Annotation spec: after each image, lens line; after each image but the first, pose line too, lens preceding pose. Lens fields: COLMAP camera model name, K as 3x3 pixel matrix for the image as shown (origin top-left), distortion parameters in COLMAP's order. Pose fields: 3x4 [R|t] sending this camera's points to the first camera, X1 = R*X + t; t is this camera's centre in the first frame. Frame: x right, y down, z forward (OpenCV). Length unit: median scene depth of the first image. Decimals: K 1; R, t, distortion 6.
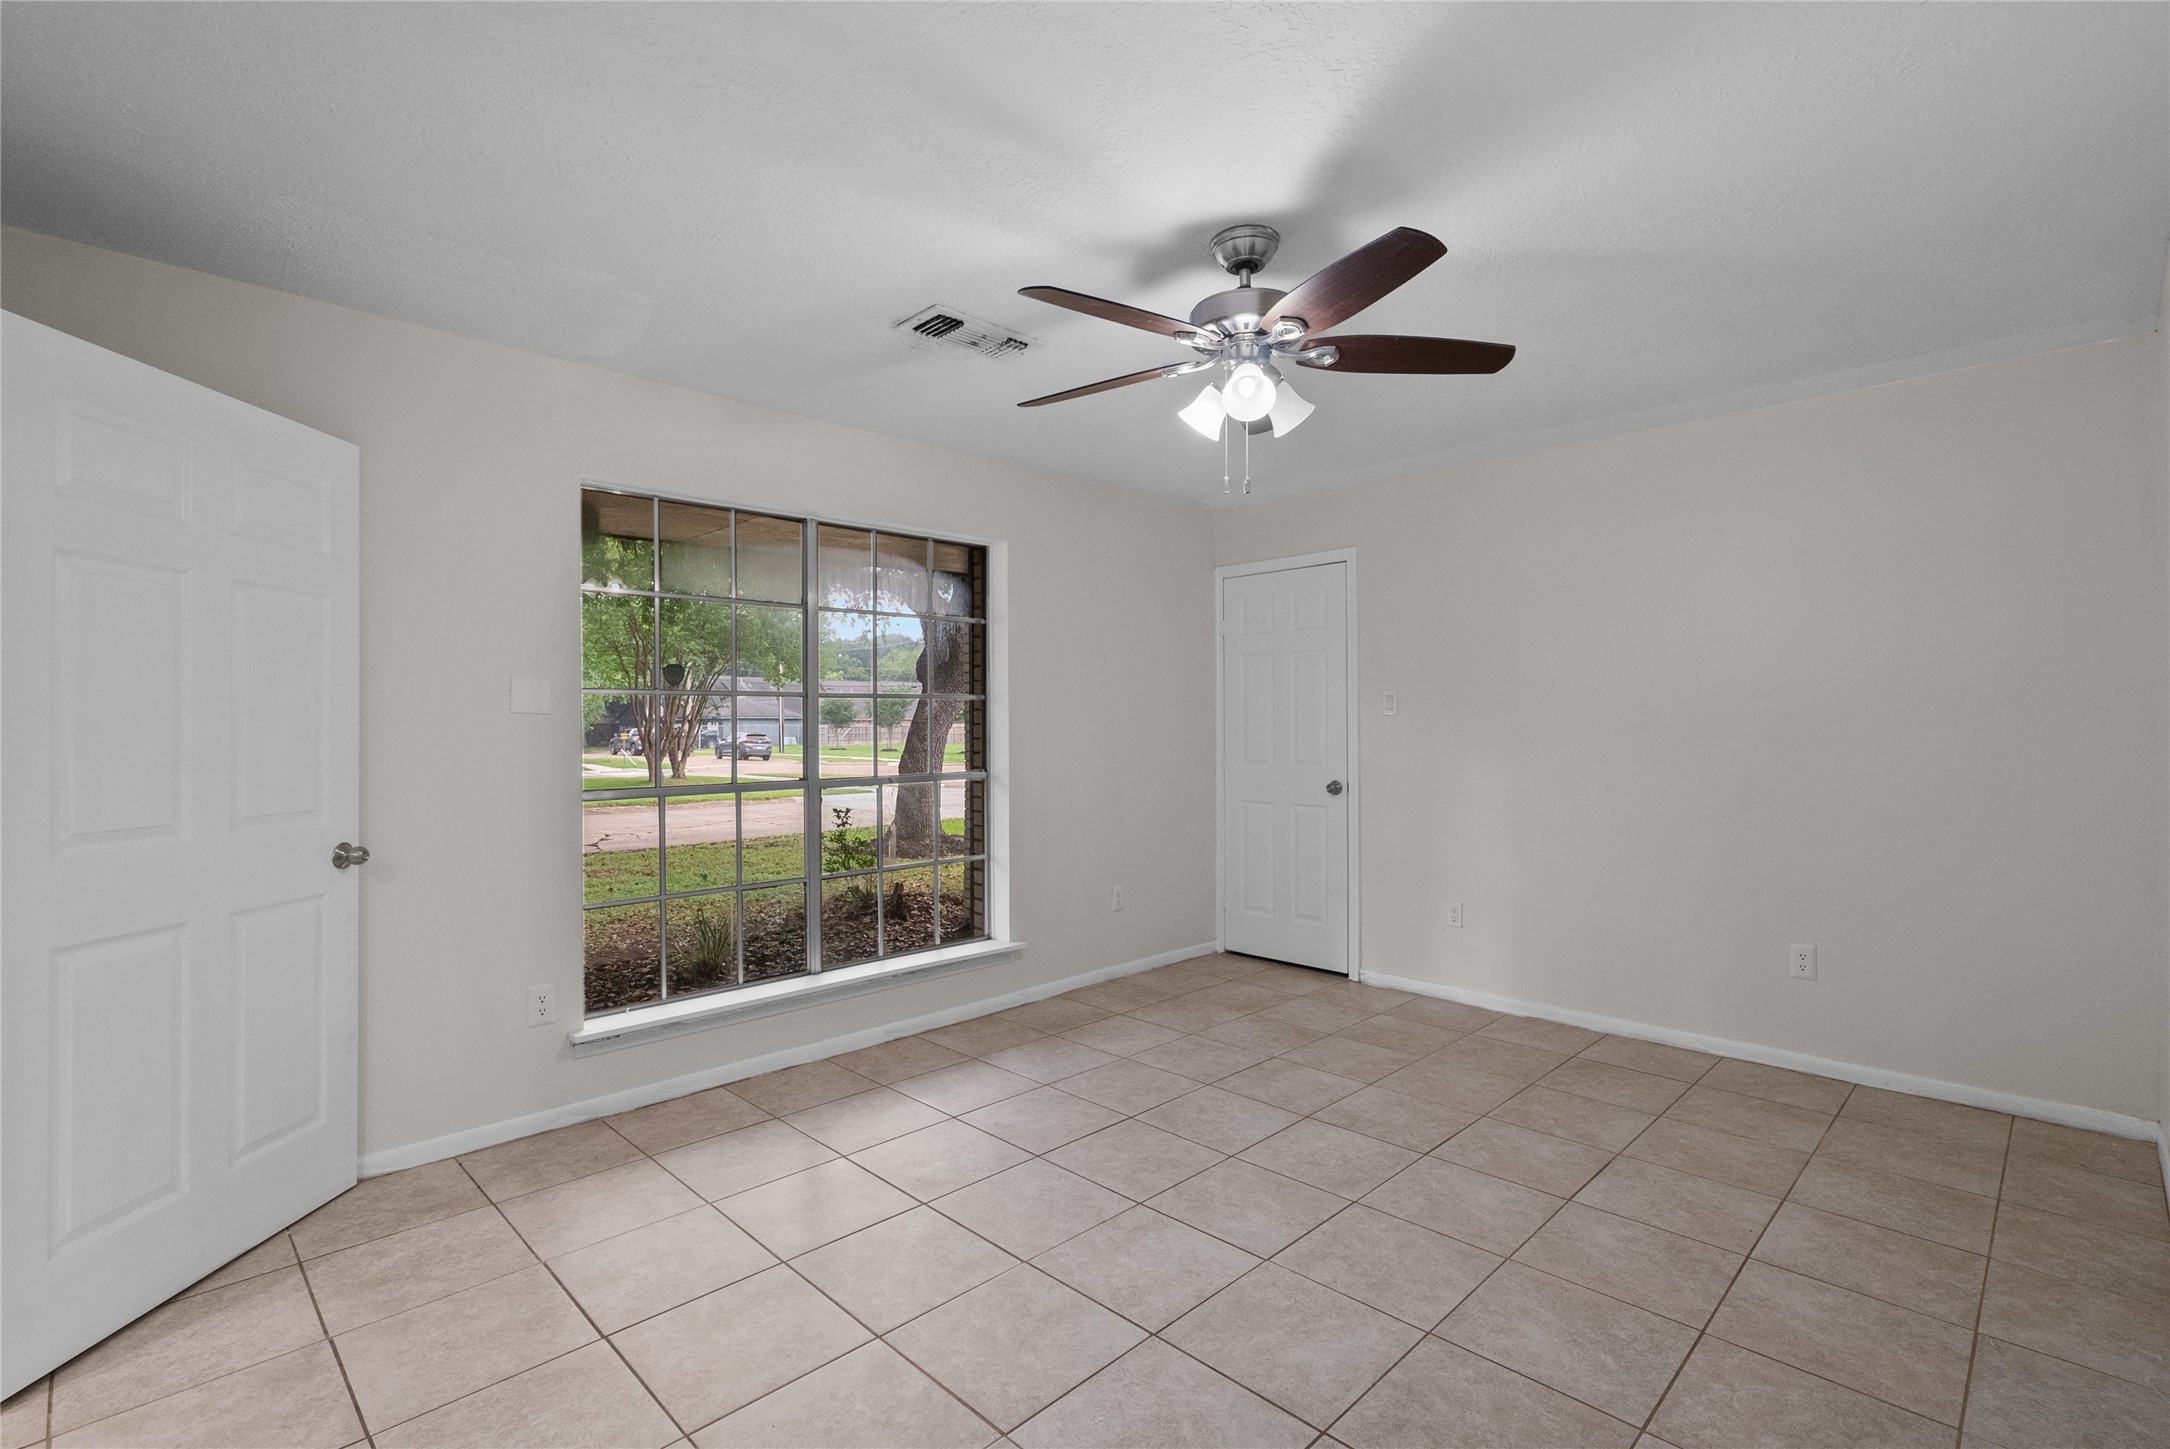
lens RADIAL K [[997.0, 0, 1082.0], [0, 997.0, 727.5], [0, 0, 1]] dist [-0.005835, 0.000889]
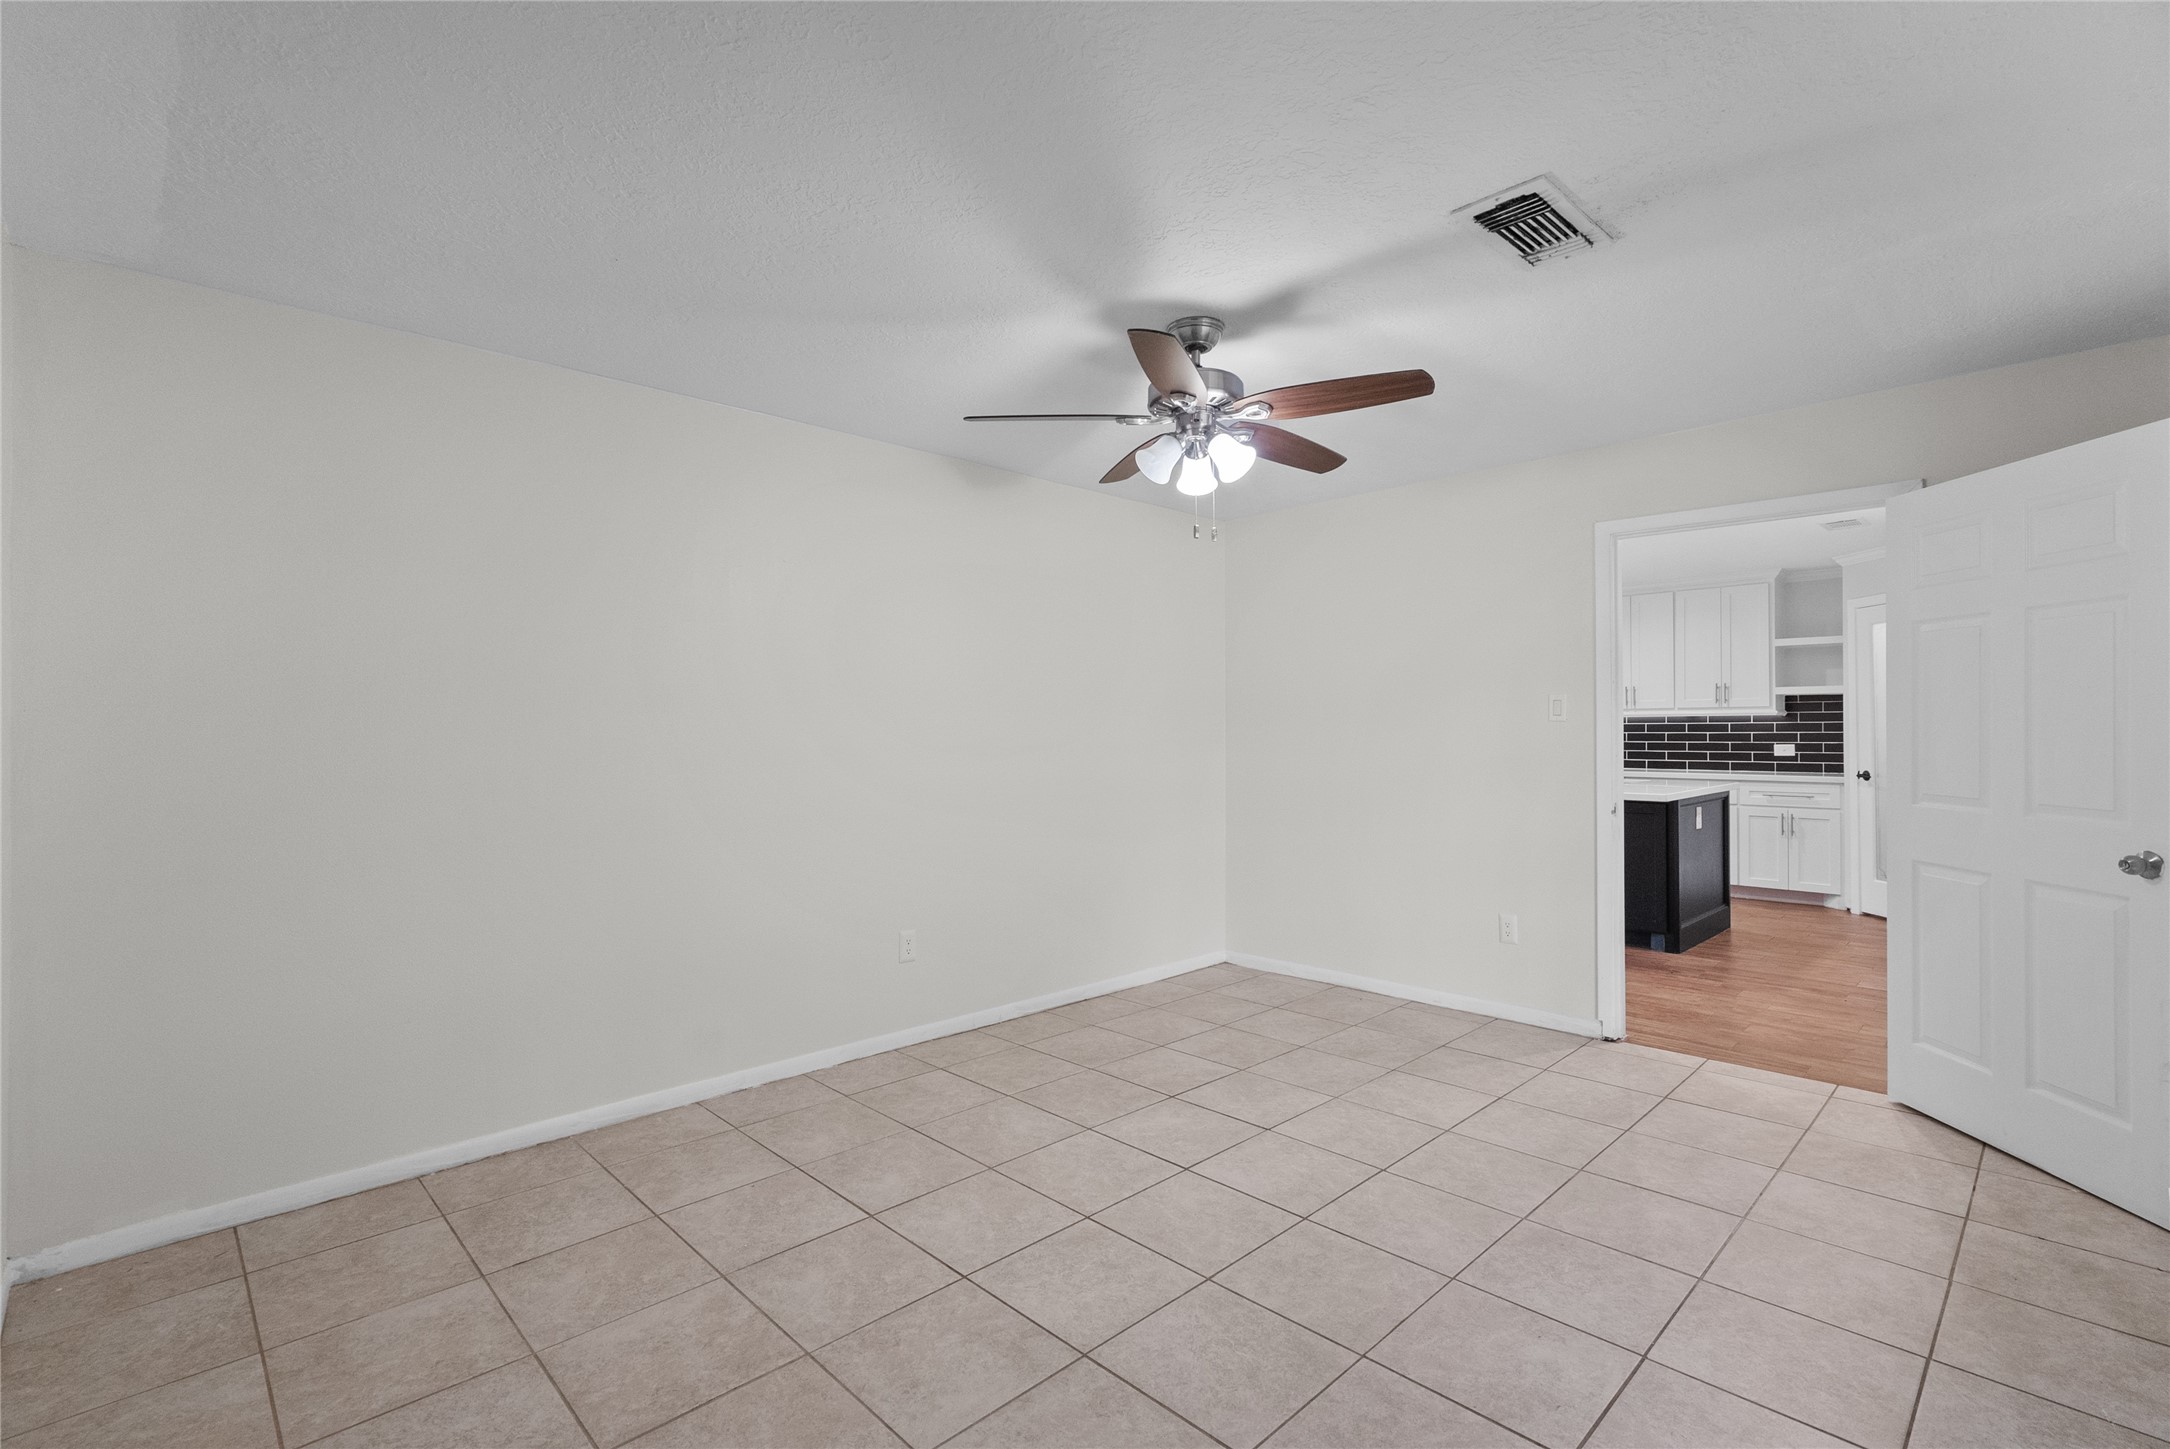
lens RADIAL K [[1001.0, 0, 1073.7], [0, 1001.0, 728.3], [0, 0, 1]] dist [-0.001412, -0.000262]
pose [[-0.999832, 0.007860, 0.016530, 0.266275], [0.007902, 0.999966, 0.002464, -0.013016], [-0.016510, 0.002594, -0.999860, 1.986239]]
